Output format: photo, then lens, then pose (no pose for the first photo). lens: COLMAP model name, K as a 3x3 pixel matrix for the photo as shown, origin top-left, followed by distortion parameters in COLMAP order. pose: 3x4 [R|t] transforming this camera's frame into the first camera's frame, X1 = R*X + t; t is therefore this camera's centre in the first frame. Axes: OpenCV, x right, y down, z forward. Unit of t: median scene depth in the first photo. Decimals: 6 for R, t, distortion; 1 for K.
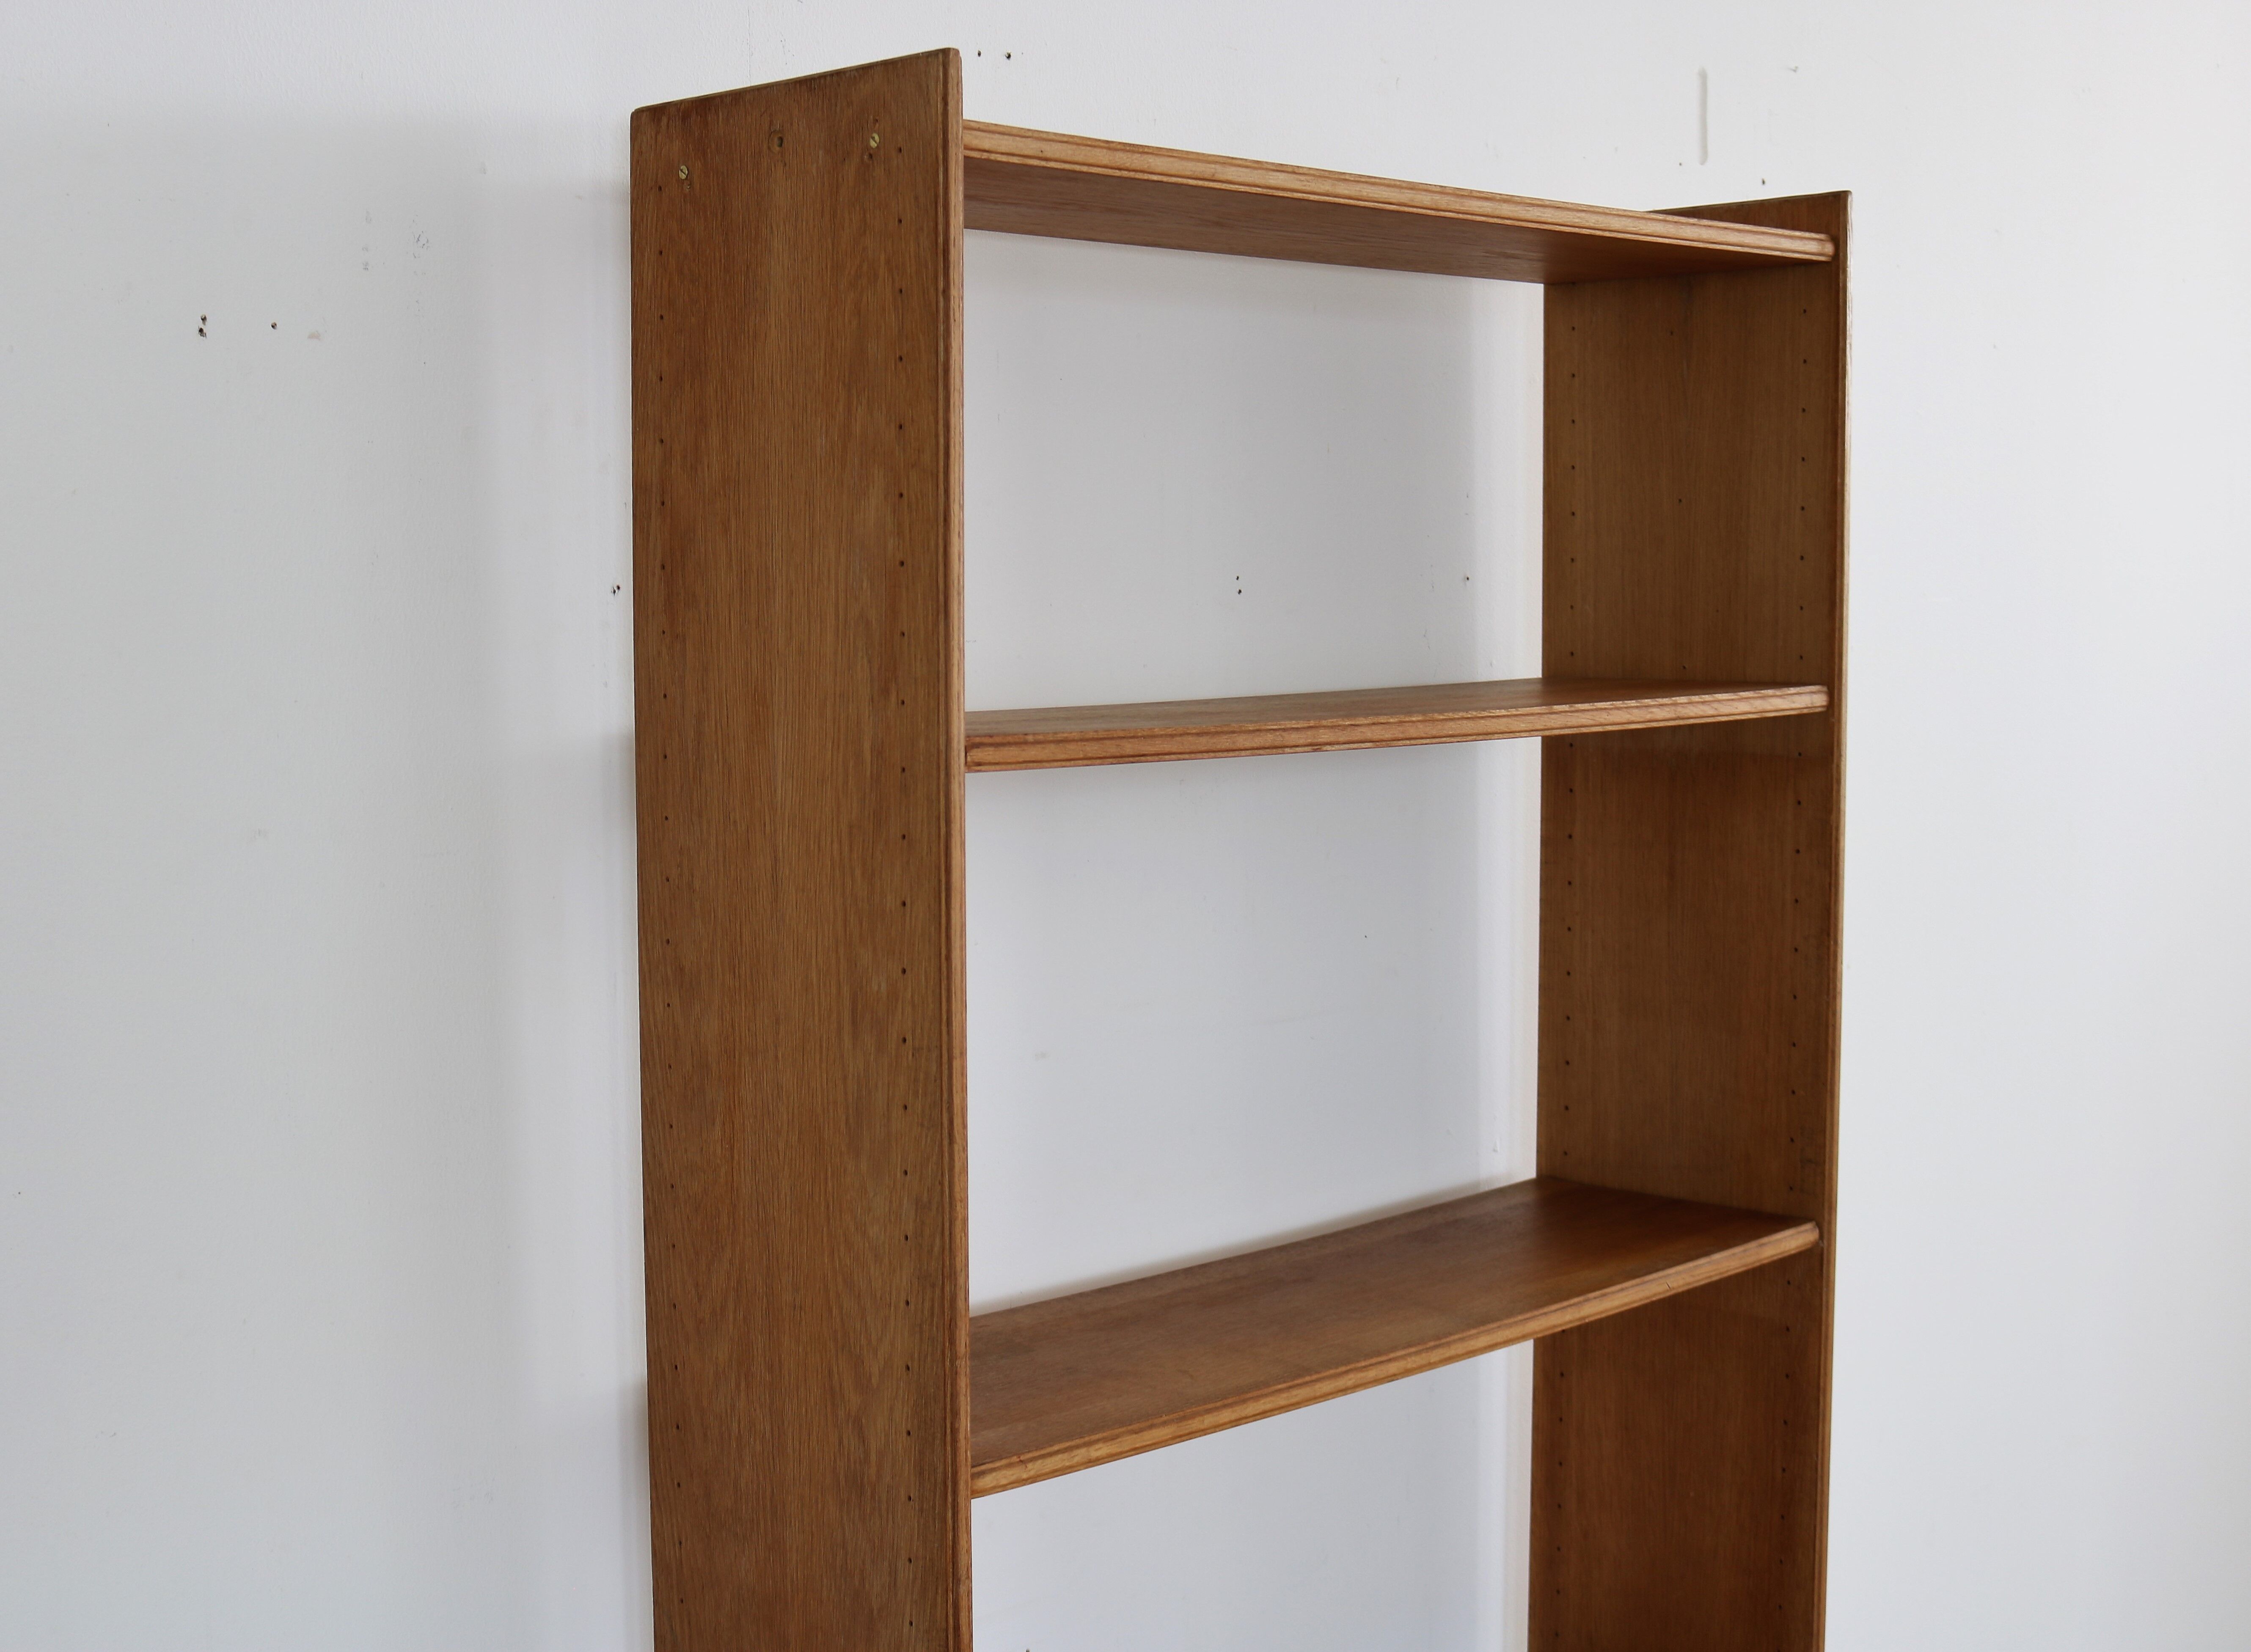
lens RADIAL K [[3071.7, 0, 990.1], [0, 3071.7, 855.8], [0, 0, 1]] dist [-0.093639, 0.000000]
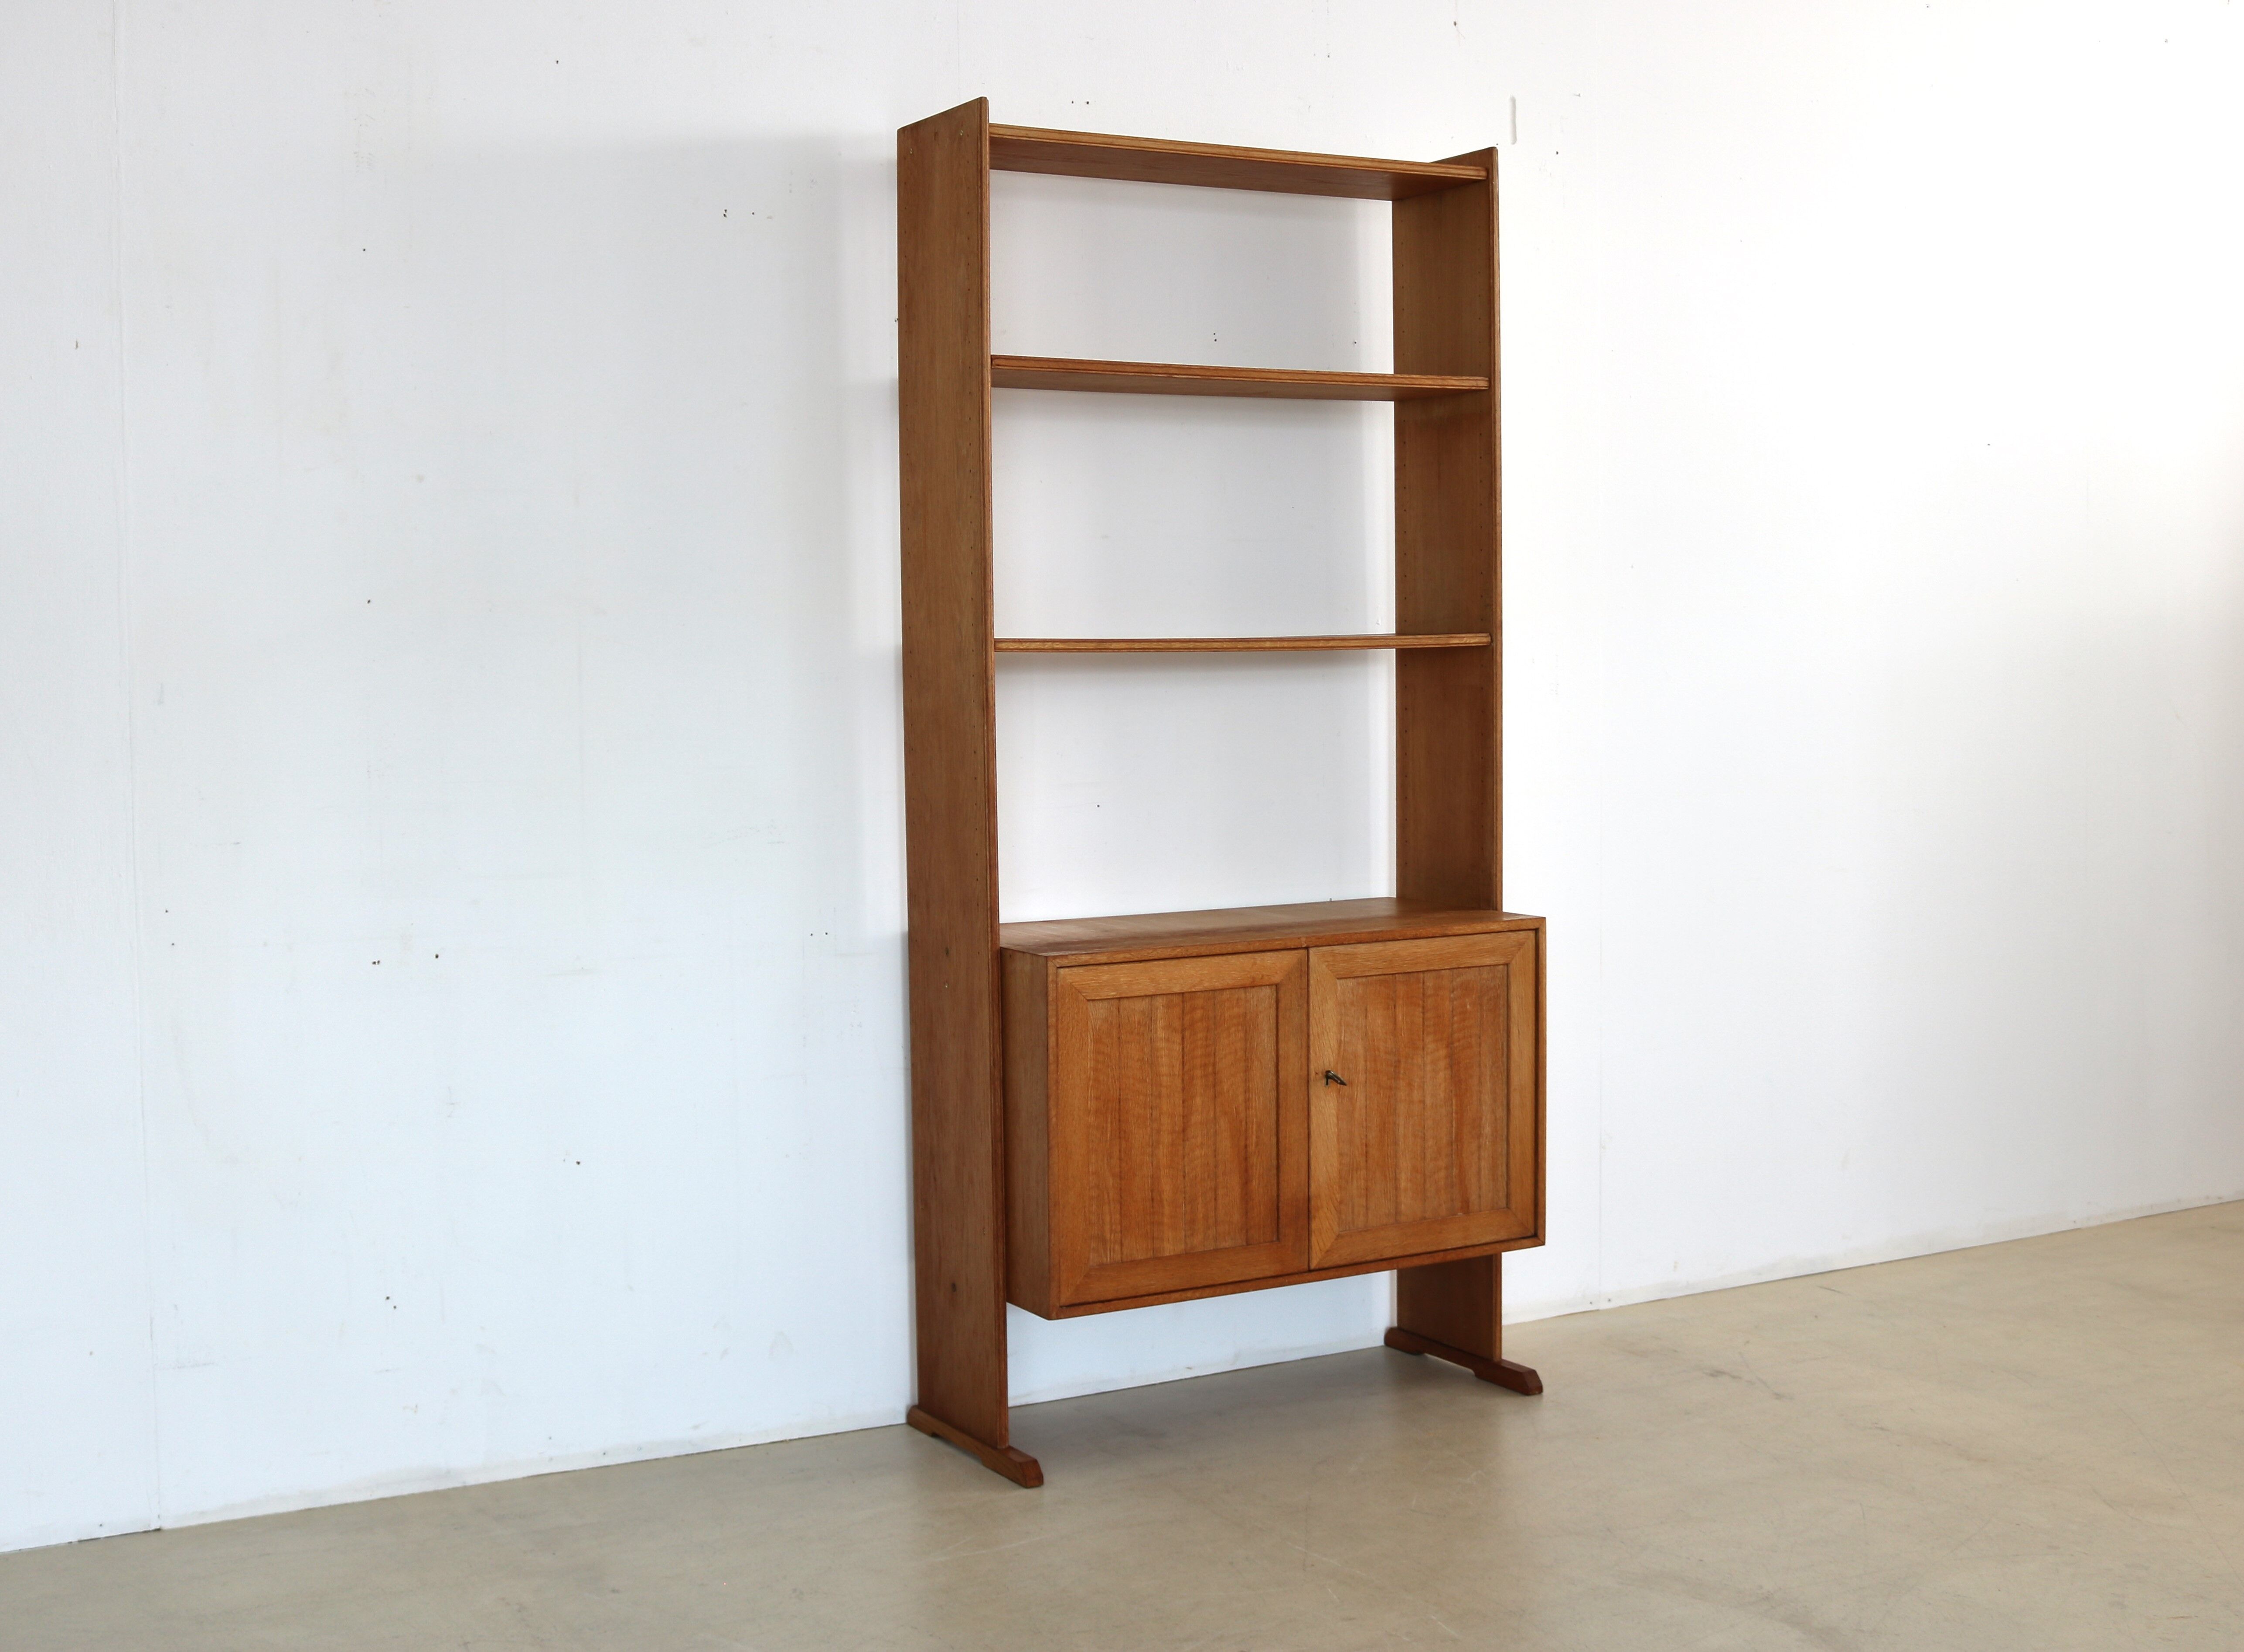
lens RADIAL K [[2833.5, 0, 1138.4], [0, 2833.5, 820.5], [0, 0, 1]] dist [-0.114349, 0.000000]
pose [[0.971718, 0.010947, -0.235892, 0.641490], [-0.017257, 0.999546, -0.024701, 0.389259], [0.235514, 0.028073, 0.971465, -1.223486]]
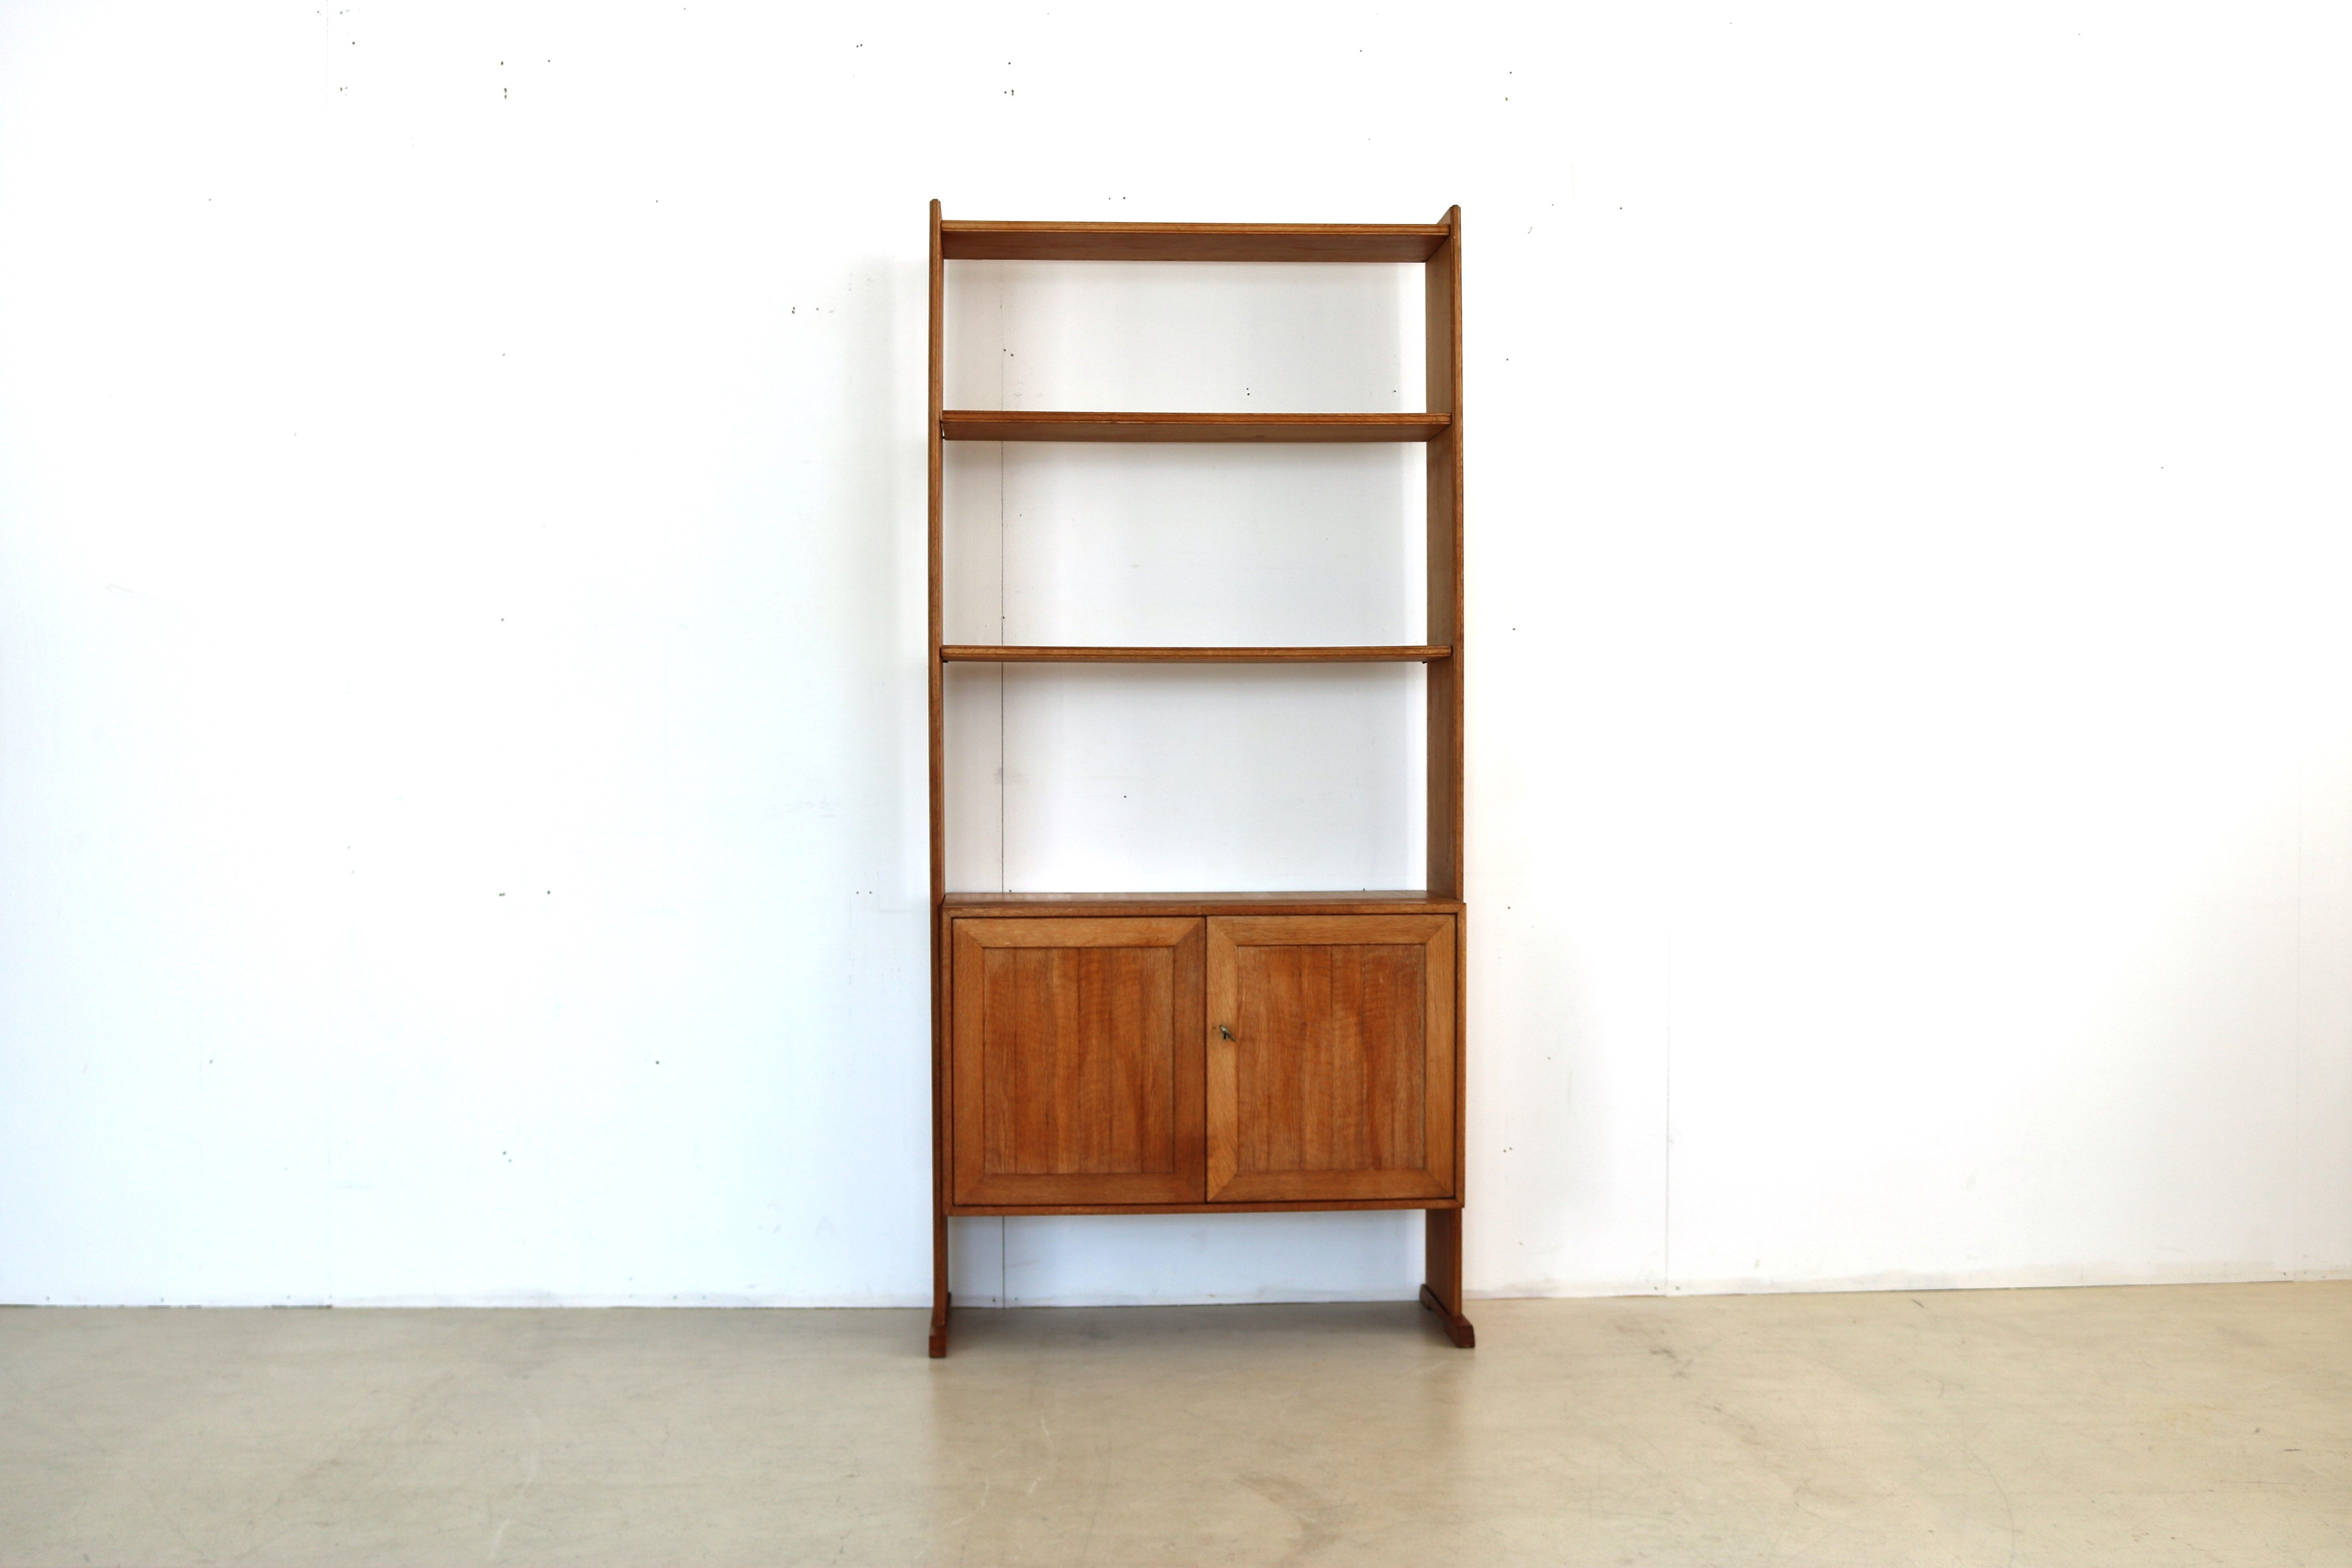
lens RADIAL K [[2575.4, 0, 1148.6], [0, 2575.4, 828.9], [0, 0, 1]] dist [-0.113154, 0.000000]
pose [[0.761460, 0.022461, -0.647822, 1.755190], [-0.063287, 0.997201, -0.039813, 0.452371], [0.645115, 0.071314, 0.760750, -0.796727]]
